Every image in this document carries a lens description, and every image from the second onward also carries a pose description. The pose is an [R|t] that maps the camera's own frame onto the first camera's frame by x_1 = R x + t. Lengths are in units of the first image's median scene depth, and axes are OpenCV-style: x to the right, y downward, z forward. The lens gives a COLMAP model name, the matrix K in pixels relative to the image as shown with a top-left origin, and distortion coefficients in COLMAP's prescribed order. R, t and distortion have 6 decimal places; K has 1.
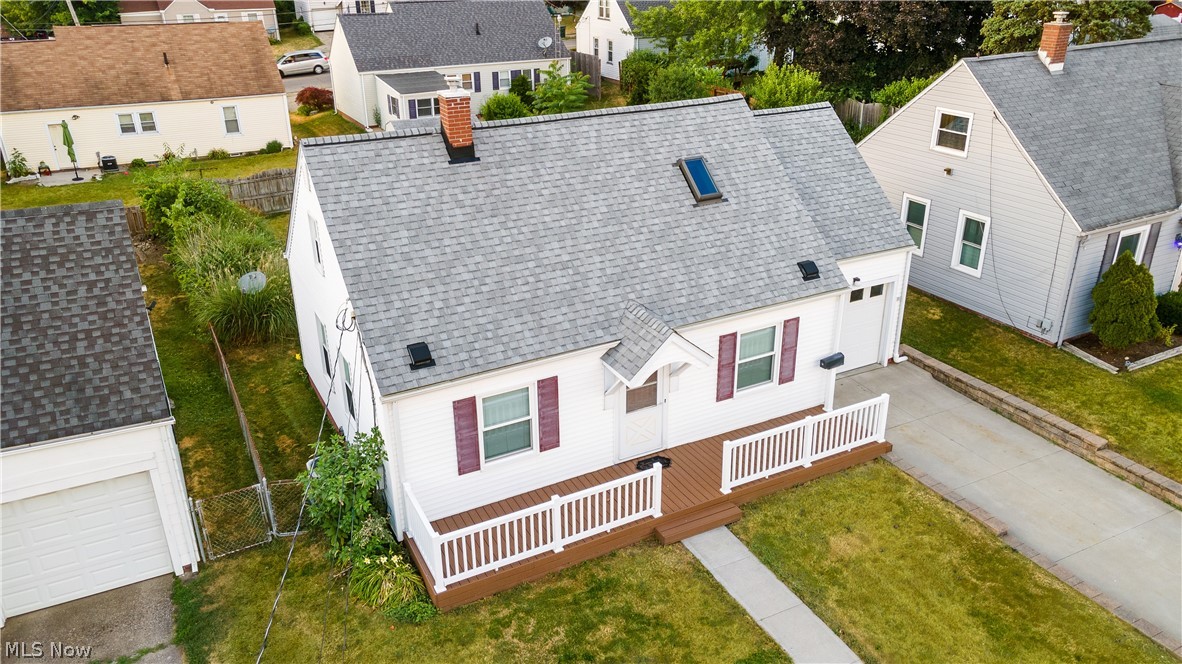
lens RADIAL K [[859.5, 0, 591.0], [0, 859.5, 332.0], [0, 0, 1]] dist [0.003965, 0.127318]
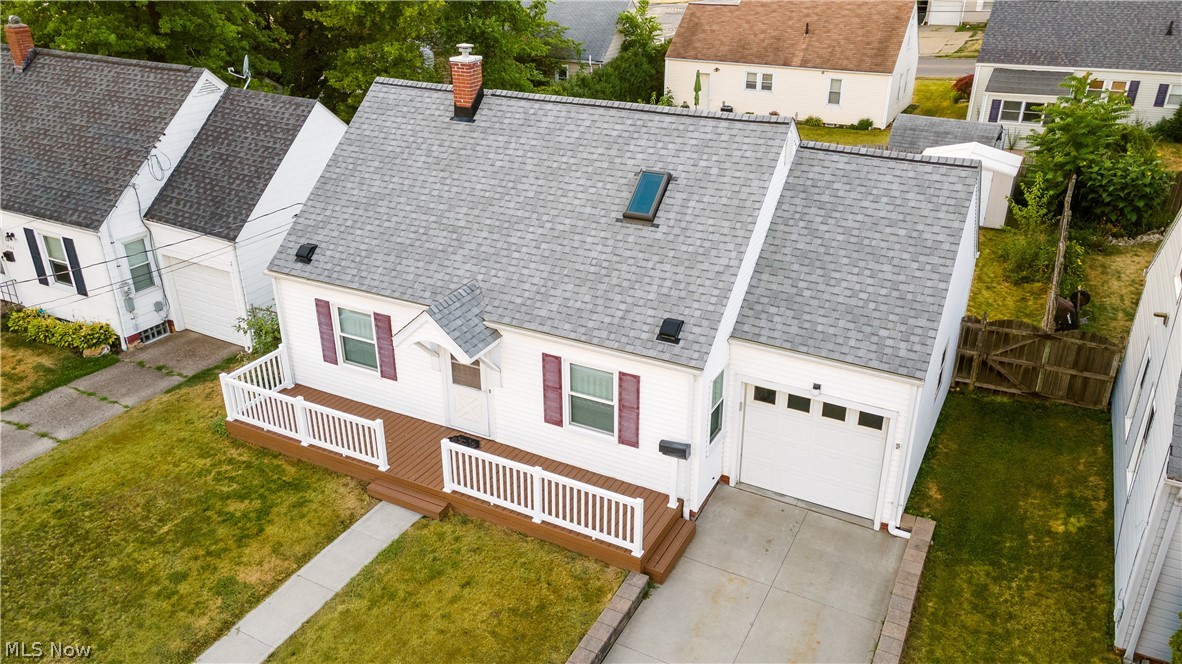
lens RADIAL K [[894.2, 0, 591.0], [0, 894.2, 332.0], [0, 0, 1]] dist [0.002188, 0.081215]
pose [[0.581748, 0.358805, -0.729951, 0.832320], [-0.348775, 0.920790, 0.174649, -0.192483], [0.734796, 0.152987, 0.660810, 0.373600]]
